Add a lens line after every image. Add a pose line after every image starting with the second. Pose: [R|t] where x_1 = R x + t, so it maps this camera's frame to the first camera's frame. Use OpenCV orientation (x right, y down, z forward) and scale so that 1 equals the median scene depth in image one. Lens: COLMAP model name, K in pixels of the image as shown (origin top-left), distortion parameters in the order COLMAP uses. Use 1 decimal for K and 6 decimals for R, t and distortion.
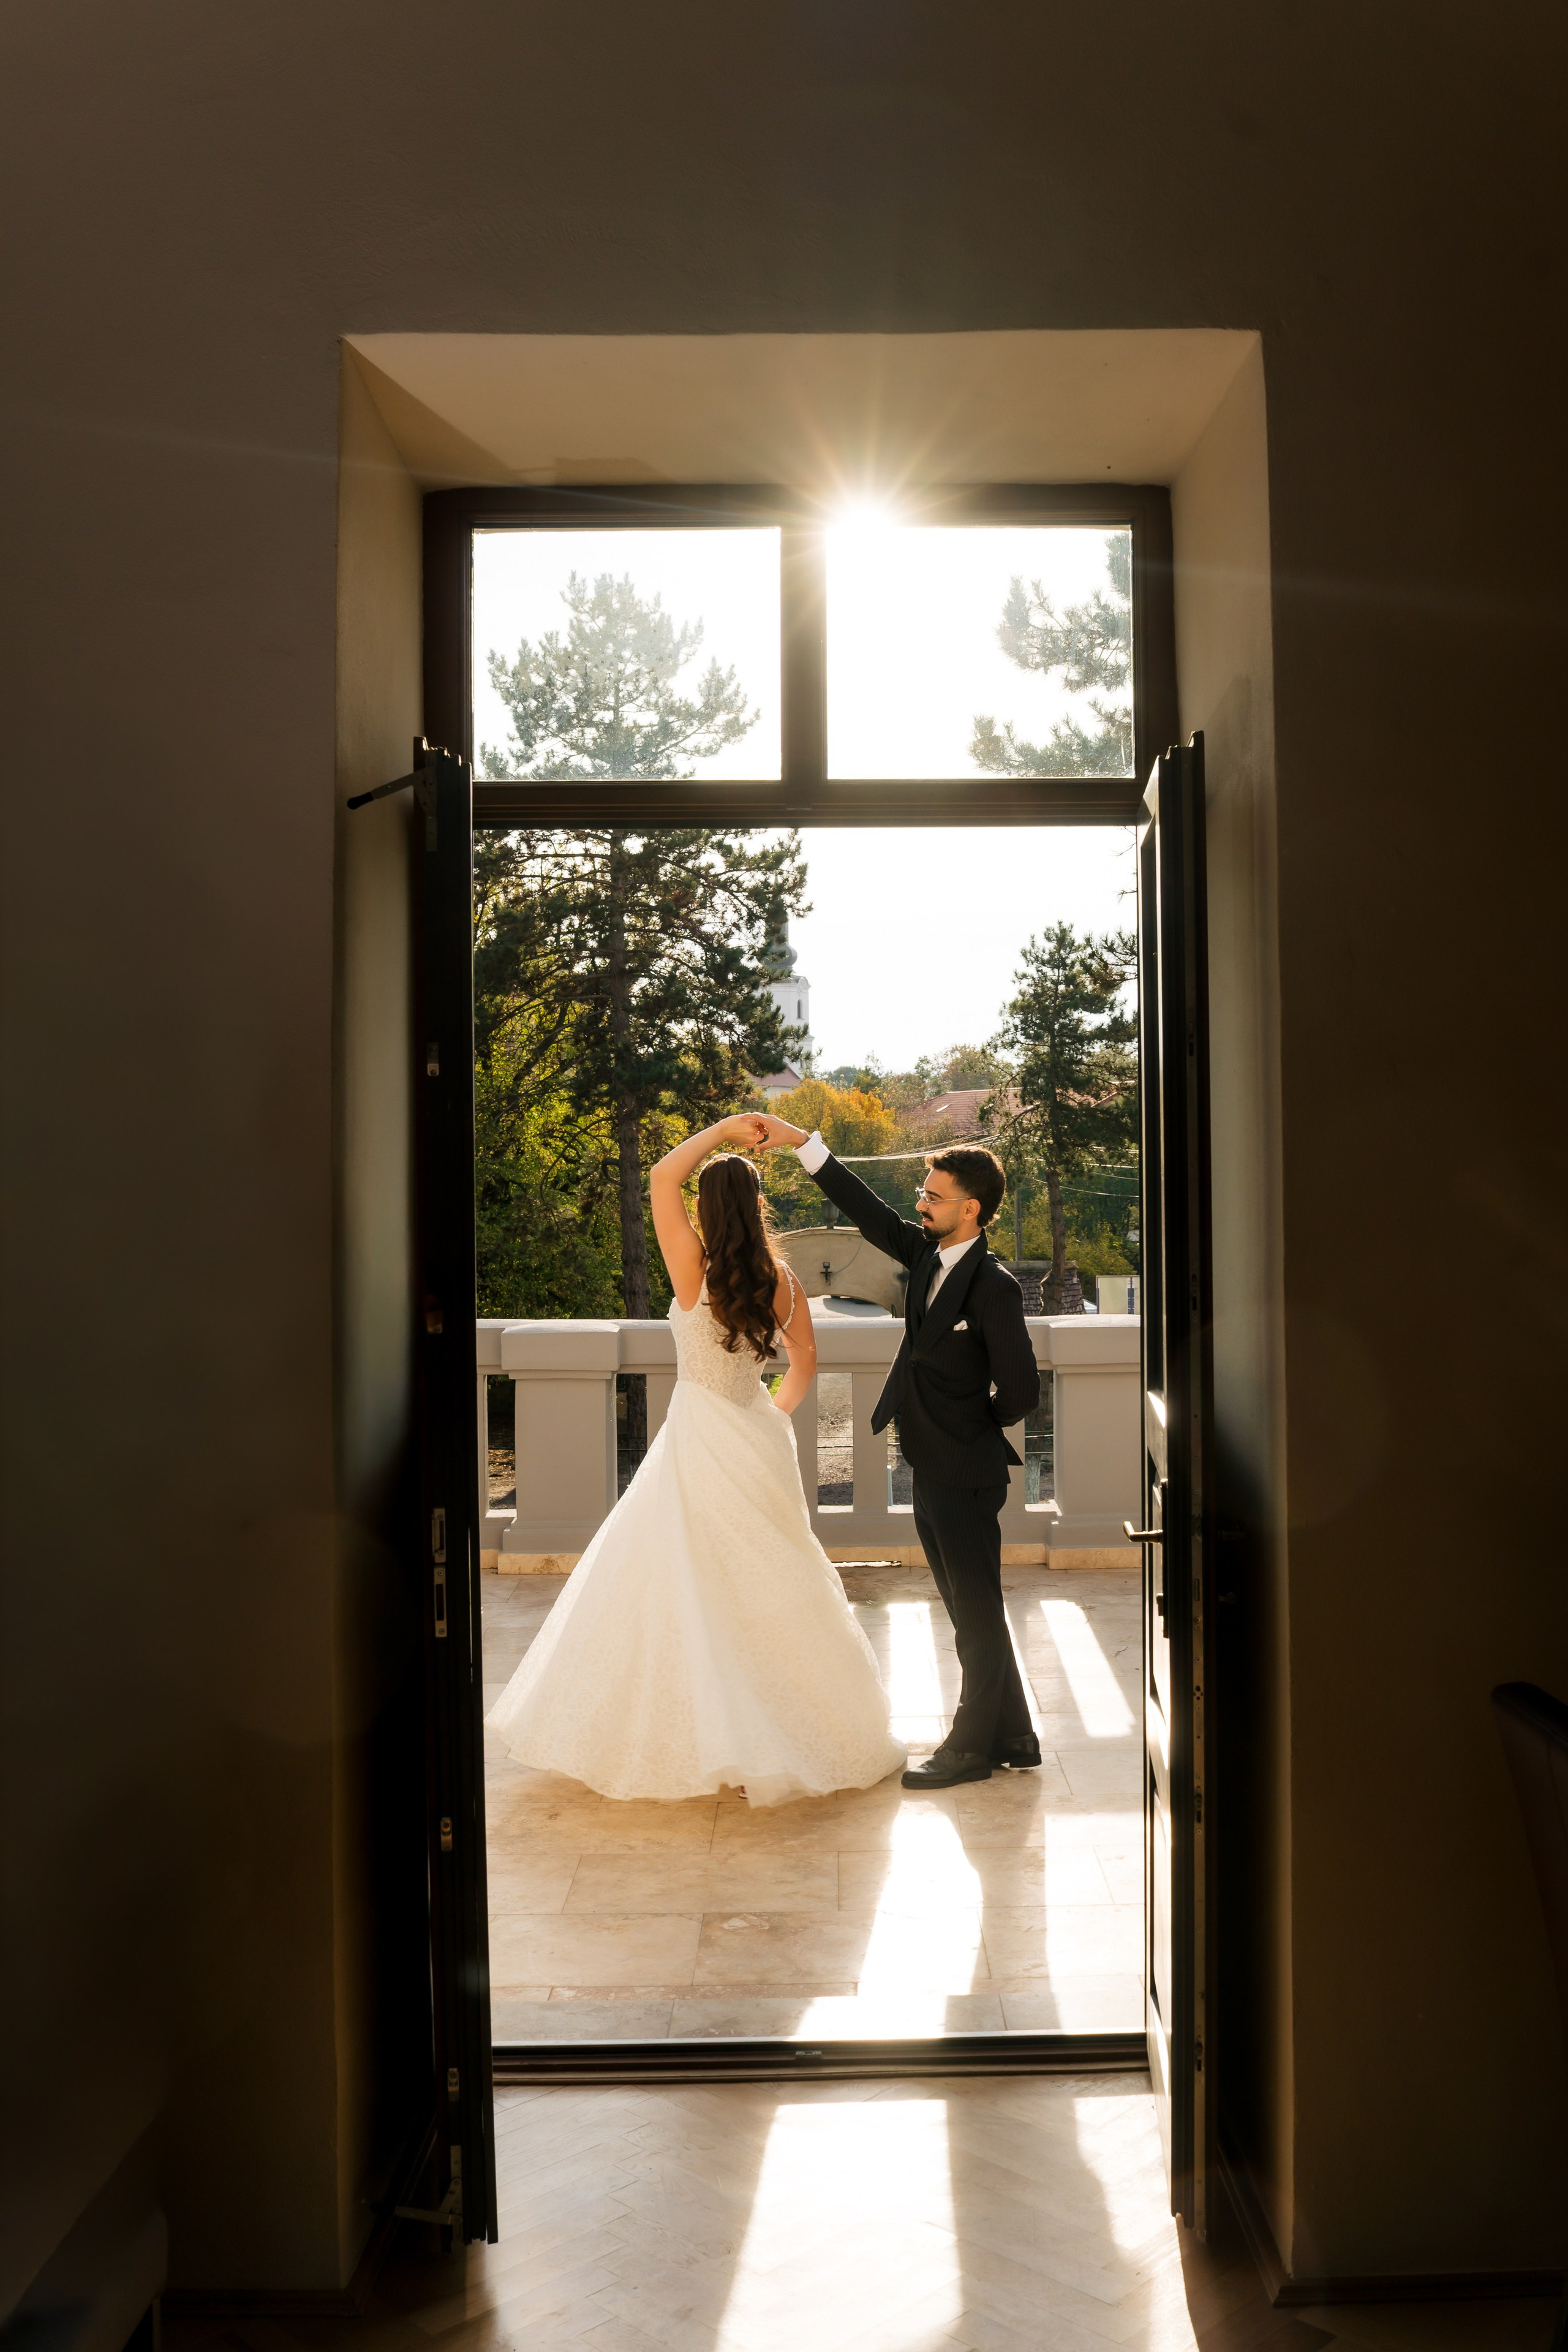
lens RADIAL K [[2106.9, 0, 887.0], [0, 2106.9, 1125.0], [0, 0, 1]] dist [0.000782, -0.005429]
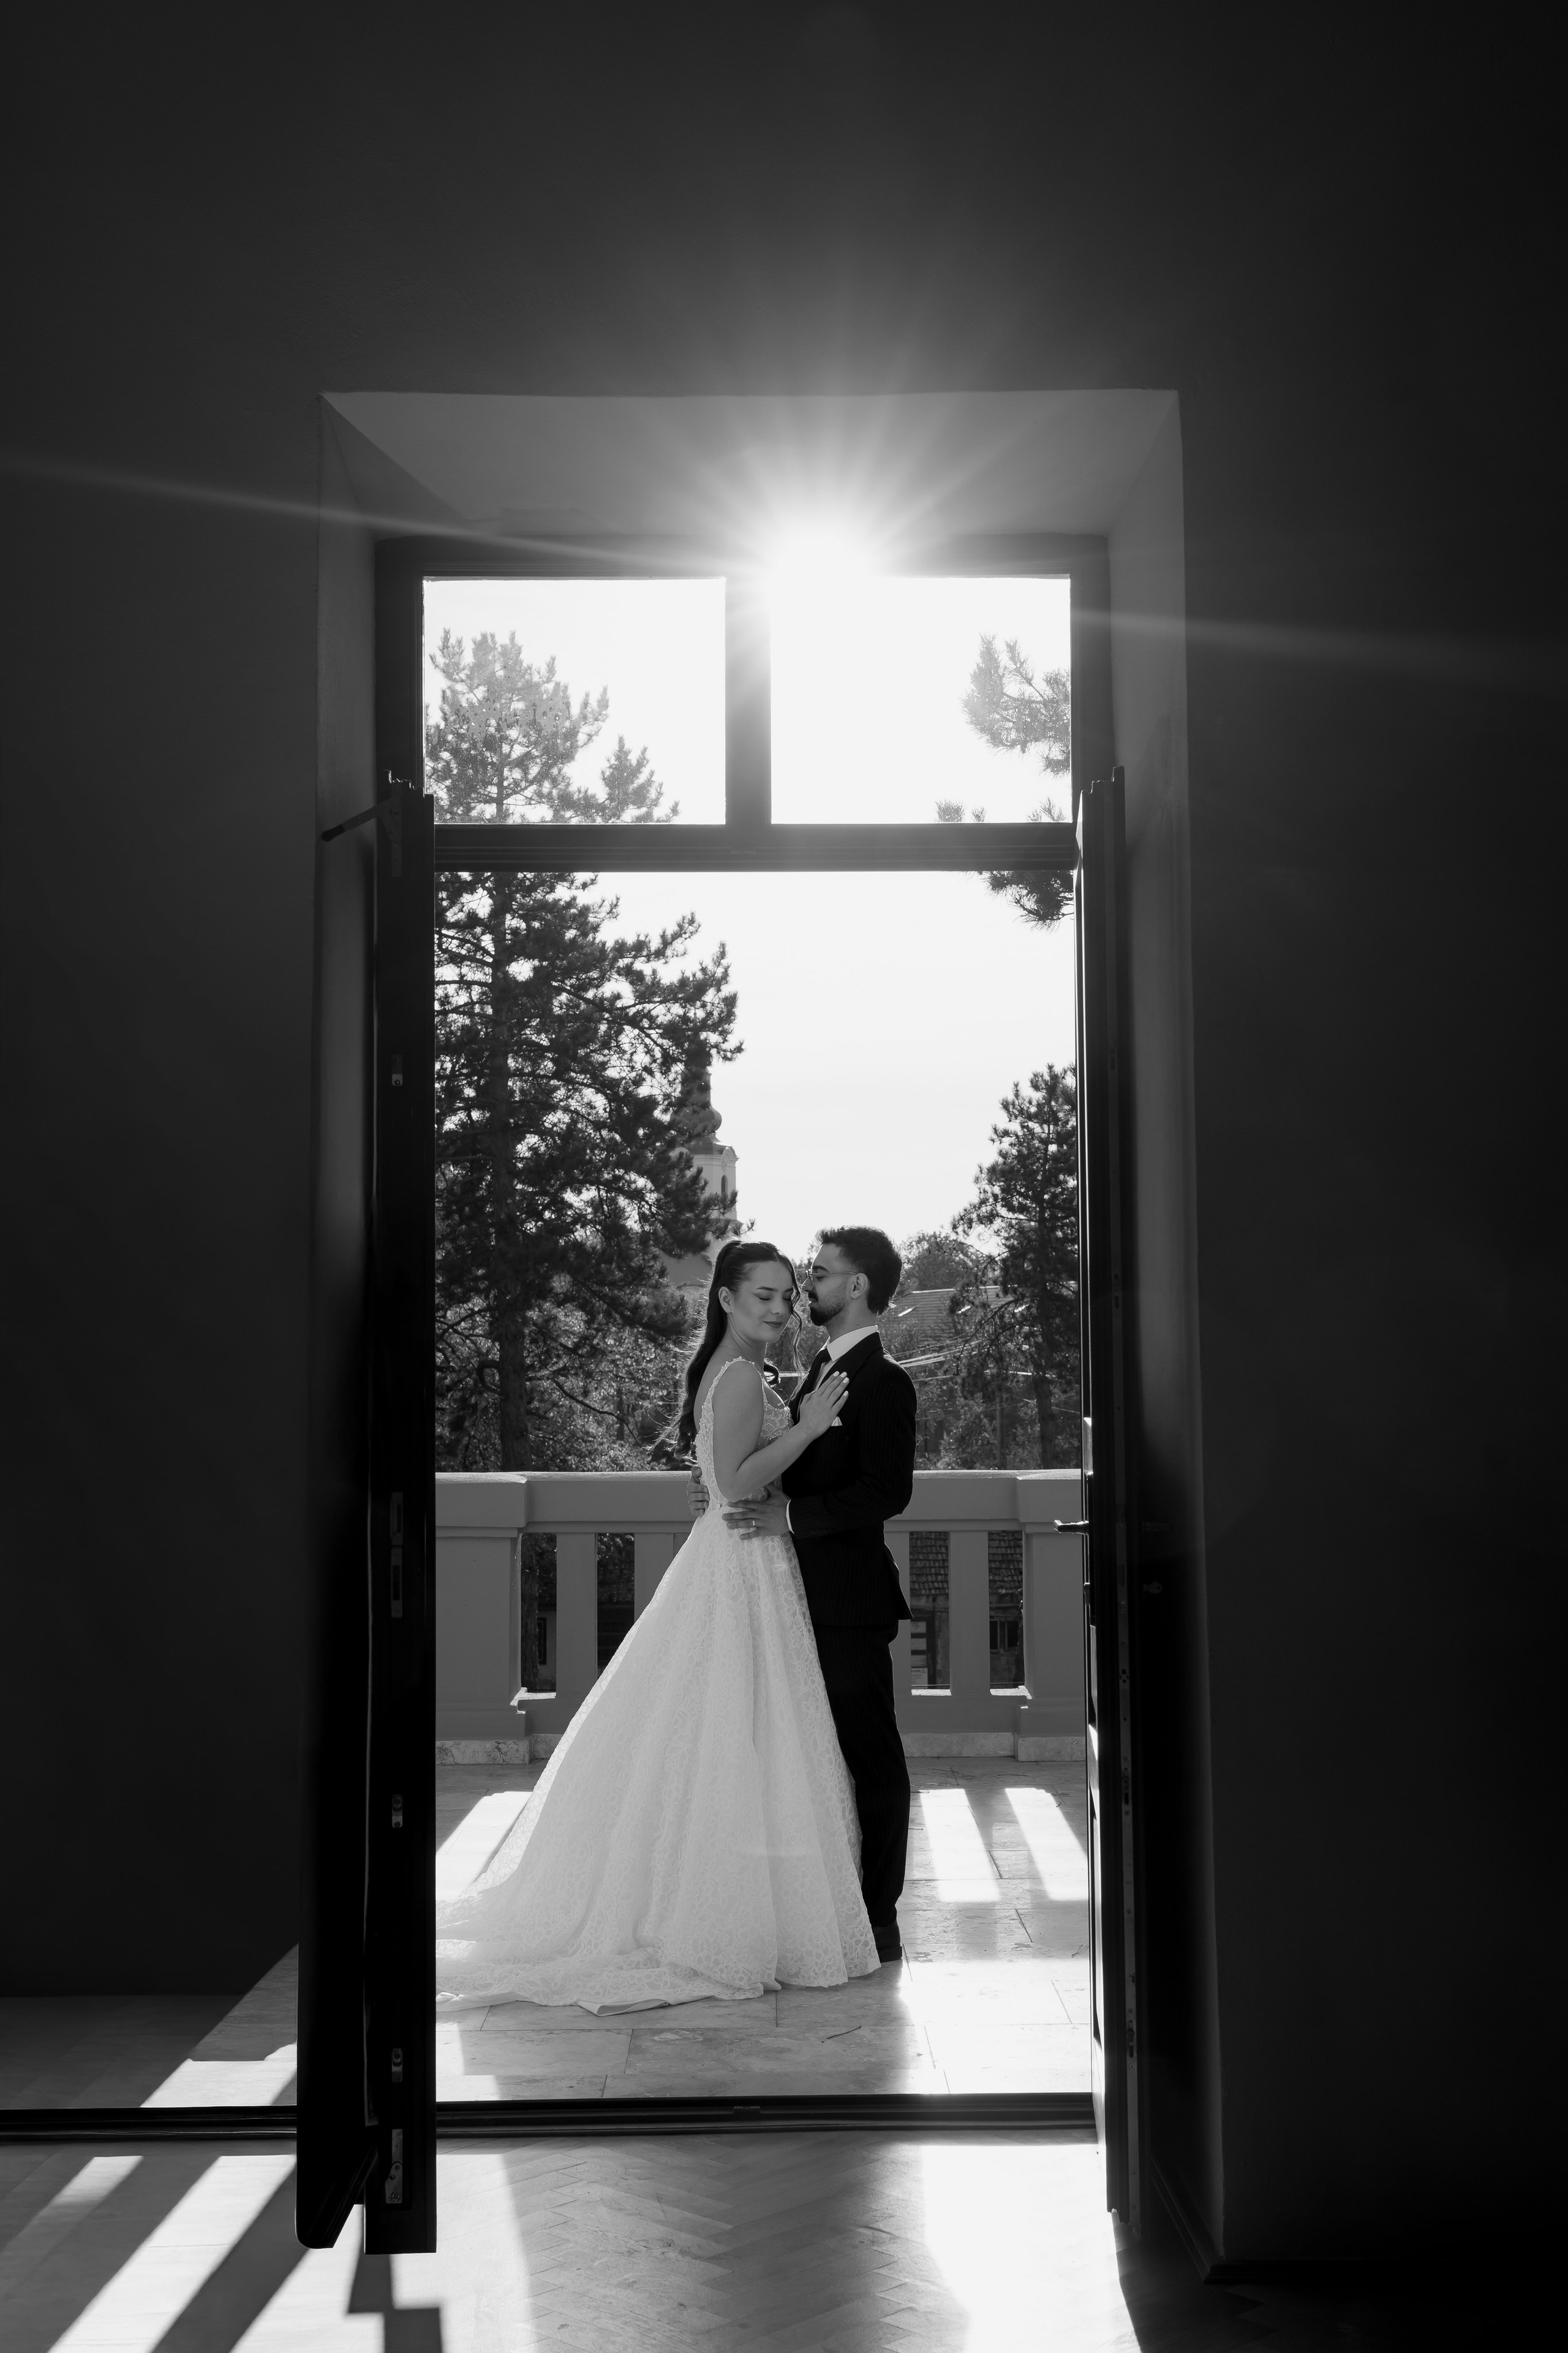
lens RADIAL K [[2688.1, 0, 817.3], [0, 2688.1, 1186.5], [0, 0, 1]] dist [0.210835, 0.011101]
pose [[0.999975, 0.001697, -0.006830, 0.000289], [-0.002075, 0.998446, -0.055685, 0.006994], [0.006724, 0.055698, 0.998425, -0.024804]]
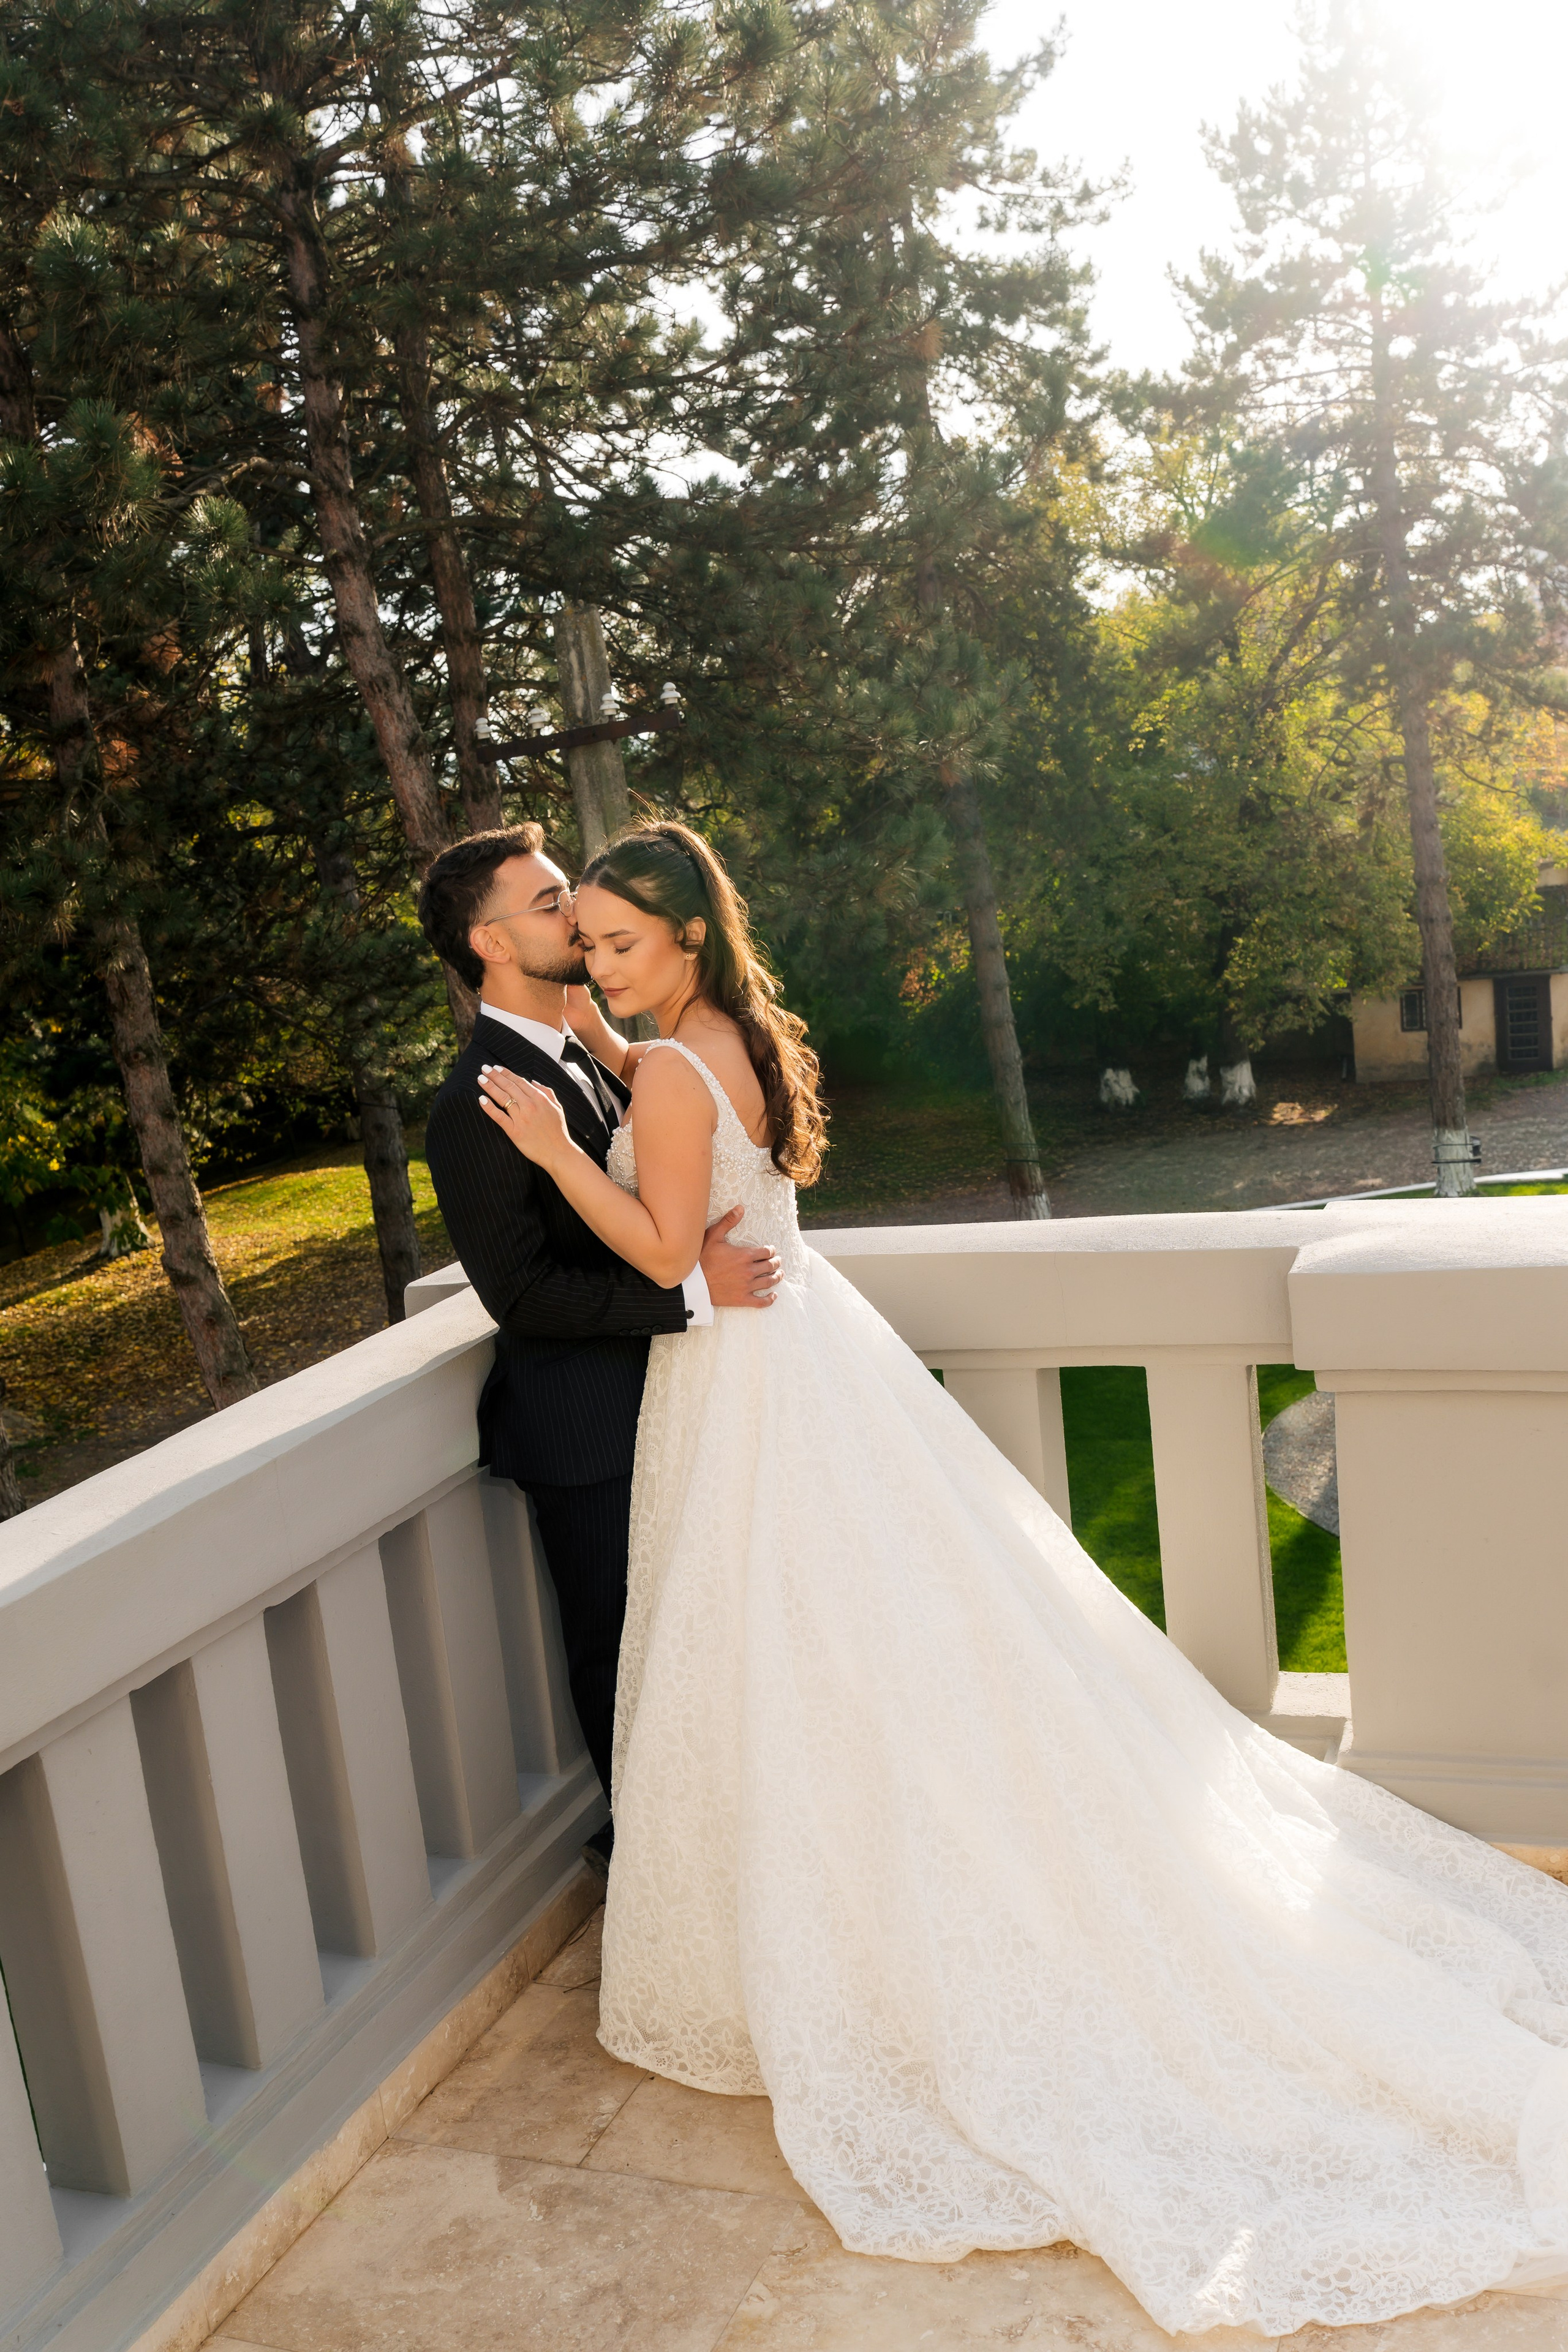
lens RADIAL K [[2167.5, 0, 808.4], [0, 2167.5, 1191.2], [0, 0, 1]] dist [-0.053720, -0.011903]
pose [[0.923122, -0.021423, -0.383911, -0.026028], [0.101295, 0.976726, 0.189063, -0.000064], [0.370926, -0.213417, 0.903807, 0.139798]]
